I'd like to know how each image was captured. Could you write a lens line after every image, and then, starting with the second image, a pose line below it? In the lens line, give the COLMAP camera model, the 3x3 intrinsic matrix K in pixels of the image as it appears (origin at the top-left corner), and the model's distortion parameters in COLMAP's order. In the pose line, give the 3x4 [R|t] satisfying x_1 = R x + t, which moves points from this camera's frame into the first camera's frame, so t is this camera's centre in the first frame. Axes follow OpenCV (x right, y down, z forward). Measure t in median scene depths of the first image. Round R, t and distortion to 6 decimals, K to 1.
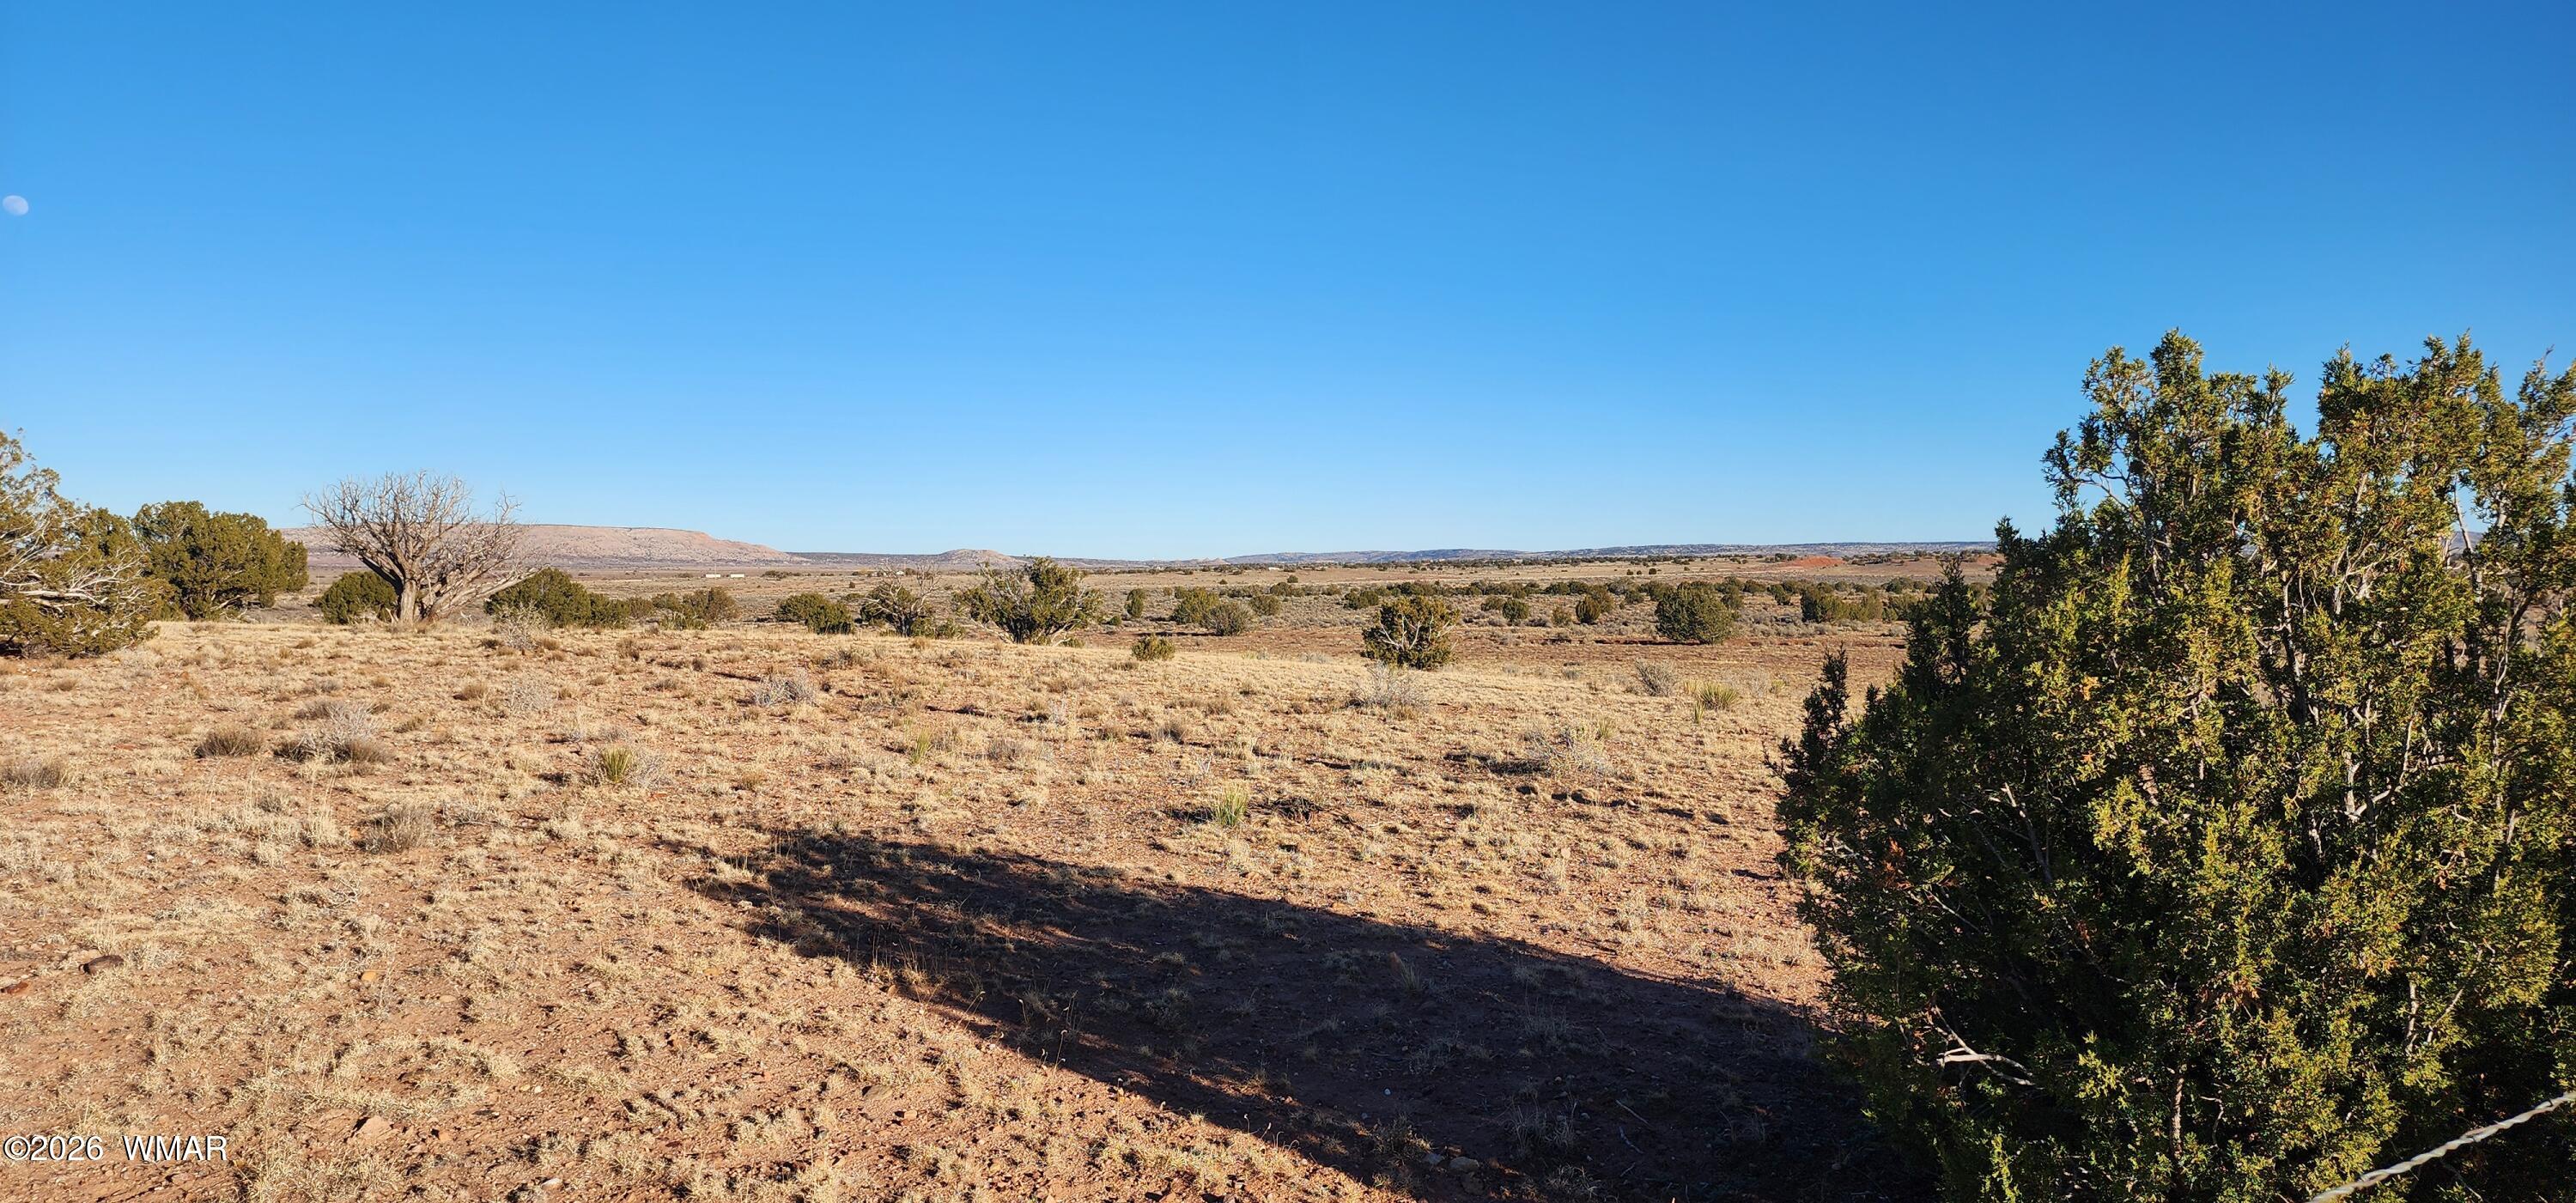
lens RADIAL K [[1705.6, 0, 1278.0], [0, 1705.6, 599.1], [0, 0, 1]] dist [0.076085, -0.001588]
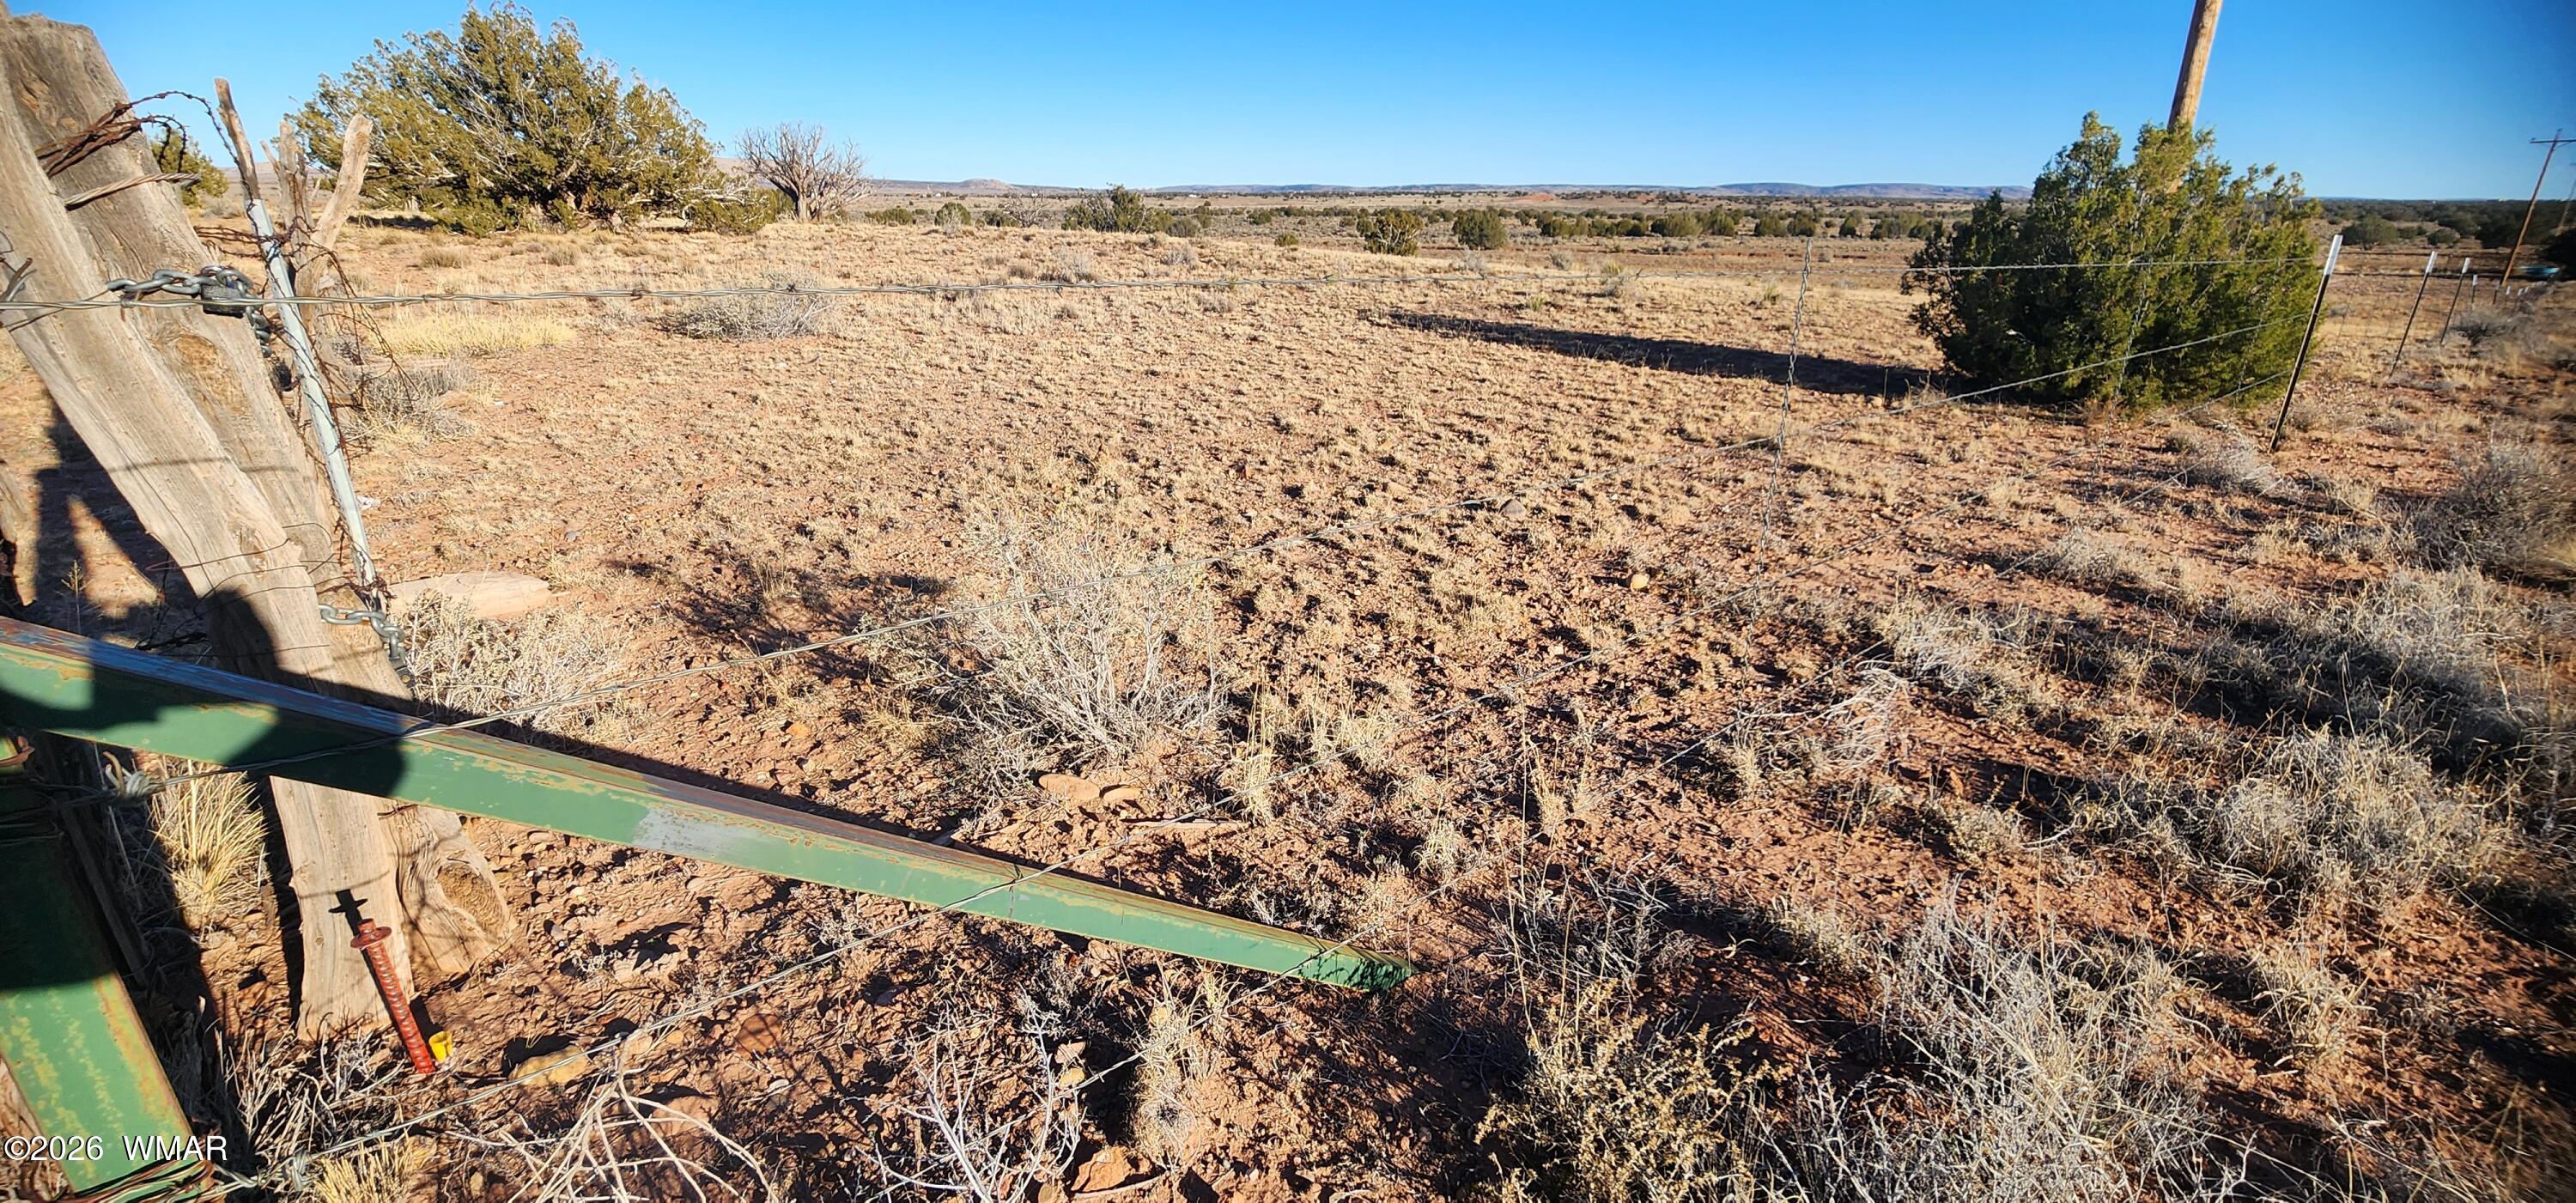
lens RADIAL K [[1055.8, 0, 1289.6], [0, 1055.8, 598.6], [0, 0, 1]] dist [-0.000400, 0.000366]
pose [[0.996105, -0.017042, 0.086509, -0.073752], [-0.013297, 0.940883, 0.338470, 0.003205], [-0.087163, -0.338302, 0.936992, -0.063660]]
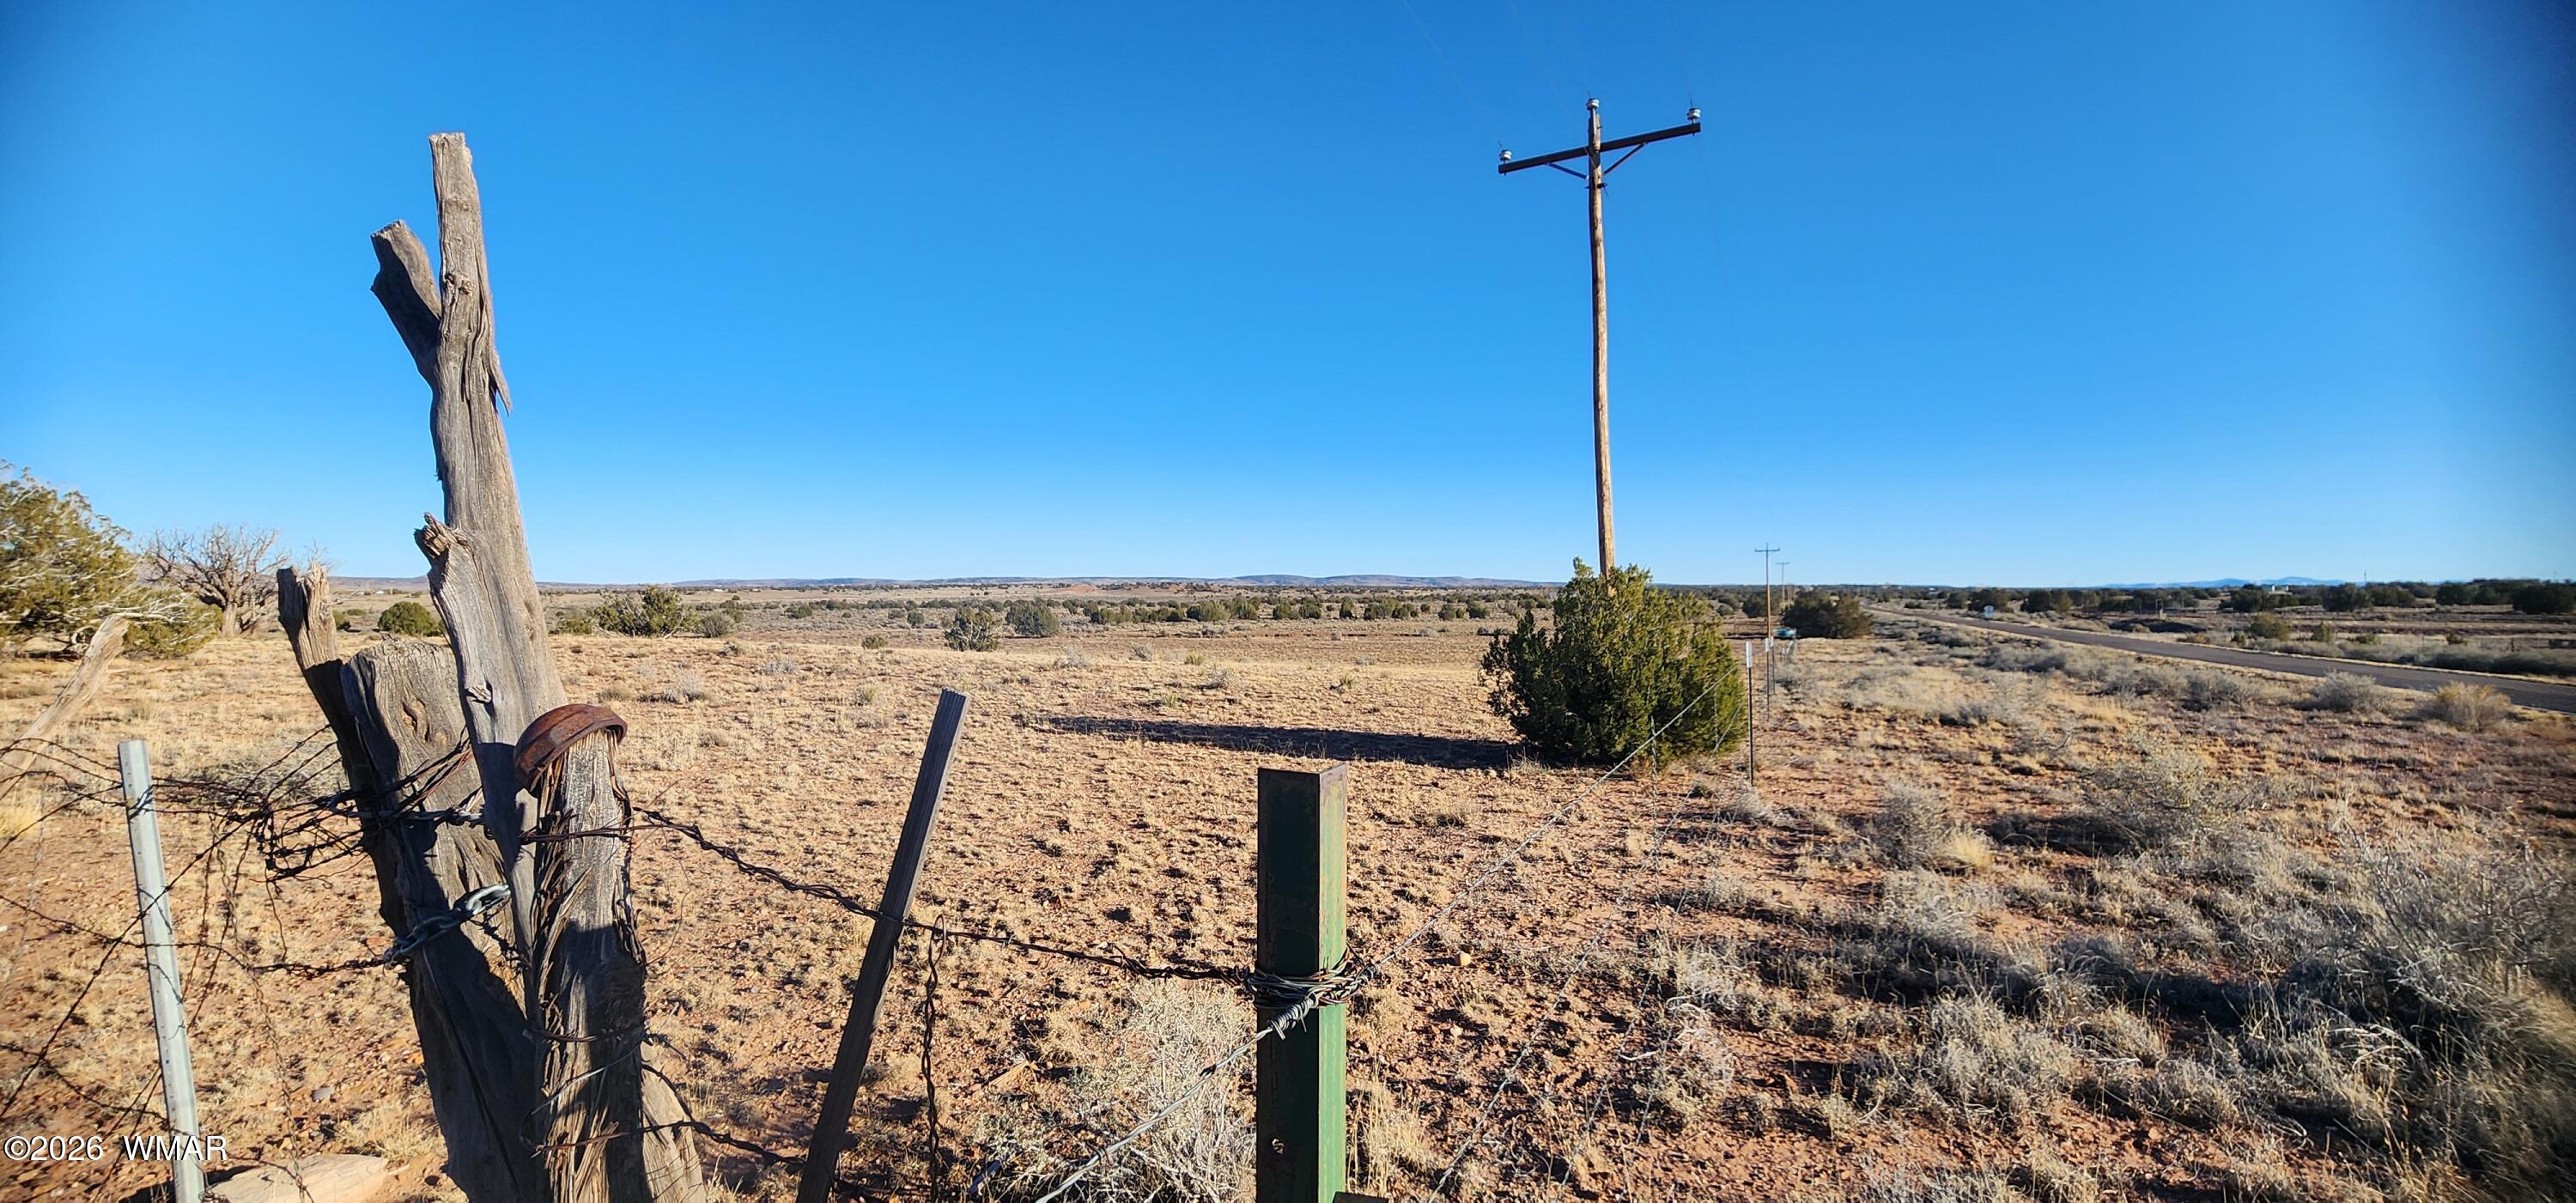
lens RADIAL K [[1054.6, 0, 1285.7], [0, 1054.6, 598.2], [0, 0, 1]] dist [0.001350, -0.000703]
pose [[0.879305, 0.002128, 0.476254, -0.093926], [0.003318, 0.999938, -0.010594, -0.001565], [-0.476247, 0.010896, 0.879244, -0.066595]]
